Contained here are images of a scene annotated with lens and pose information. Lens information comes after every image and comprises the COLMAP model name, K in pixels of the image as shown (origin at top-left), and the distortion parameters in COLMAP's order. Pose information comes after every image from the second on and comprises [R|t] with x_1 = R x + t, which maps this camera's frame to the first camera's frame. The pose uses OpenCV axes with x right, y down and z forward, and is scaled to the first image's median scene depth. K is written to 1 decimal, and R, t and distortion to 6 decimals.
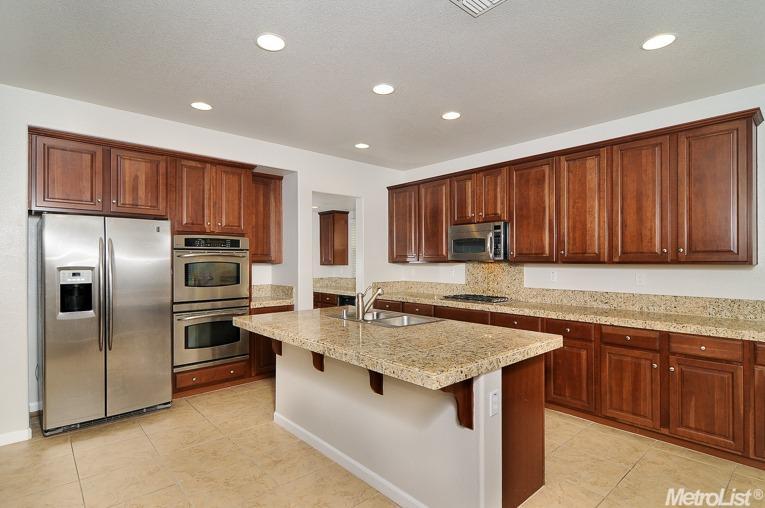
lens RADIAL K [[385.9, 0, 375.3], [0, 385.9, 261.3], [0, 0, 1]] dist [-0.002542, -0.000032]
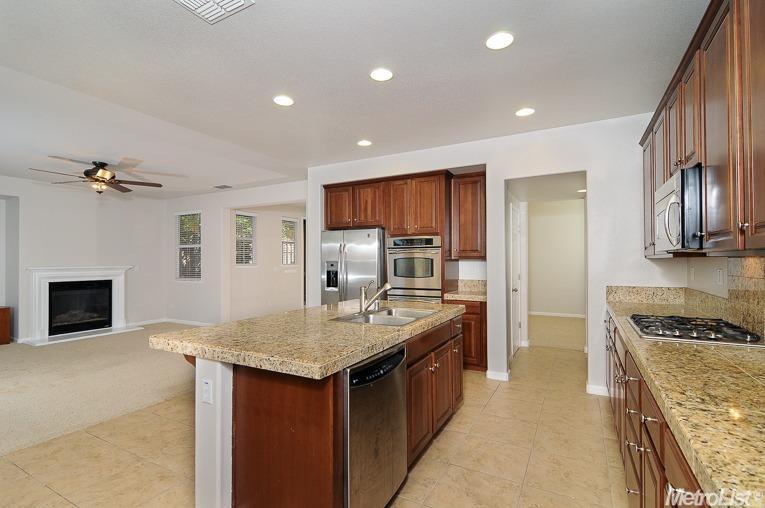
lens RADIAL K [[365.3, 0, 390.0], [0, 365.3, 256.3], [0, 0, 1]] dist [-0.024783, -0.001171]
pose [[0.378704, -0.008973, -0.925474, 0.642381], [0.003381, 0.999960, -0.008311, 0.006475], [0.925512, 0.000018, 0.378719, 0.498154]]
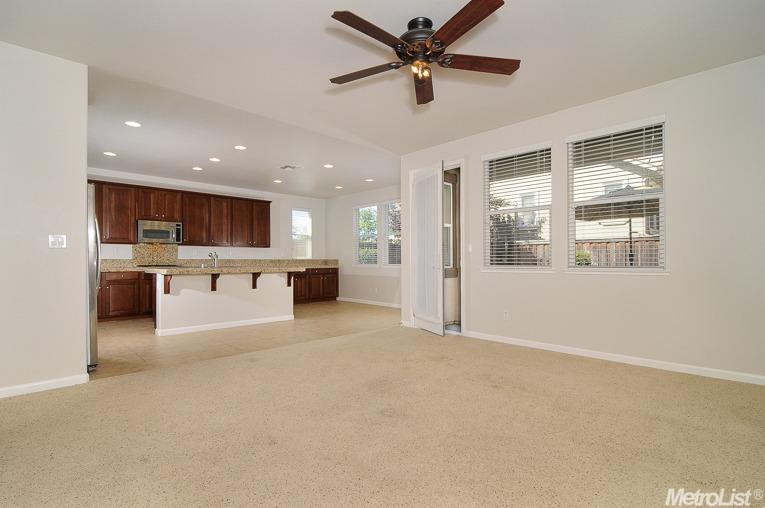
lens RADIAL K [[365.3, 0, 383.8], [0, 365.3, 258.6], [0, 0, 1]] dist [-0.024783, -0.001171]
pose [[-0.064799, 0.006255, 0.997879, -1.438187], [0.000493, 0.999980, -0.006236, 0.078707], [-0.997898, 0.000088, -0.064801, 0.144259]]
